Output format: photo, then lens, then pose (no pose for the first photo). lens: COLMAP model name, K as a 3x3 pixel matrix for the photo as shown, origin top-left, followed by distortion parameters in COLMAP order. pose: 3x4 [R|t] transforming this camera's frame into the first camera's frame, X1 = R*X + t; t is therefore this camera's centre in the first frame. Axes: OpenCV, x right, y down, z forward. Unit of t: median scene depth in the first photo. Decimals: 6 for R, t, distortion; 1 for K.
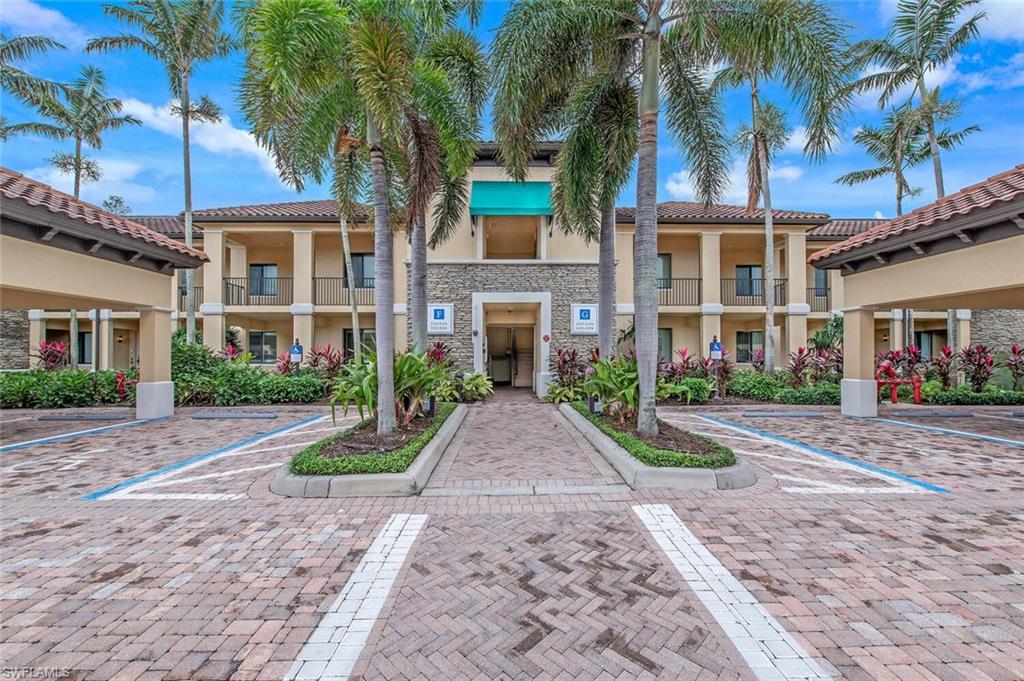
lens RADIAL K [[429.7, 0, 518.3], [0, 429.7, 346.0], [0, 0, 1]] dist [-0.007468, 0.000366]
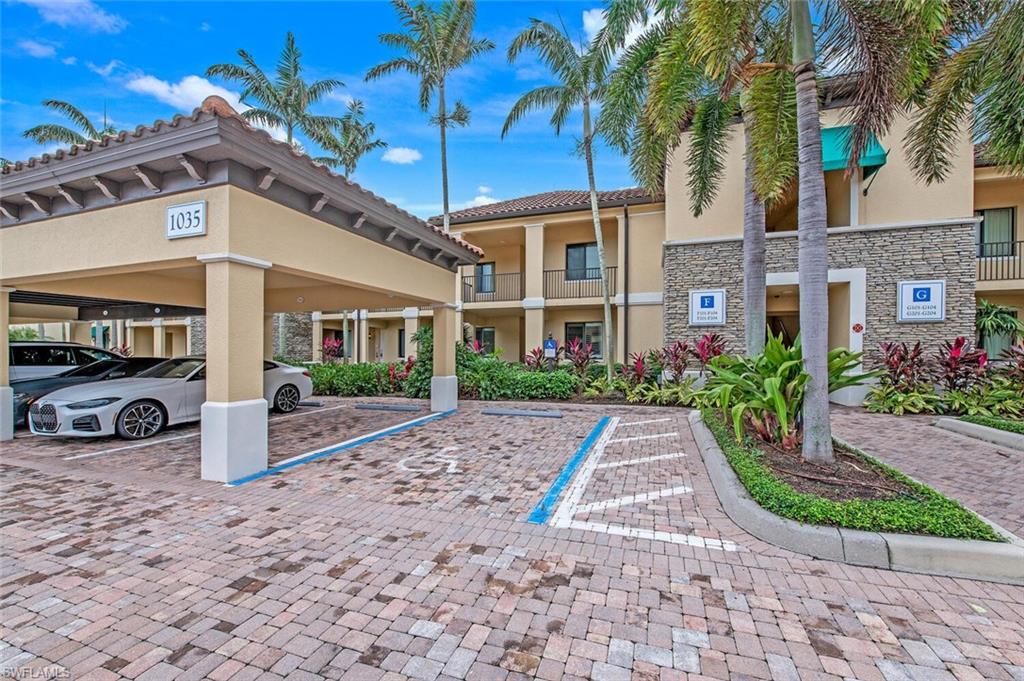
lens RADIAL K [[429.7, 0, 518.3], [0, 429.7, 346.0], [0, 0, 1]] dist [-0.007468, 0.000366]
pose [[0.938539, -0.004294, -0.345147, -0.244931], [0.009239, 0.999877, 0.012682, -0.000580], [0.345051, -0.015091, 0.938463, 0.064104]]
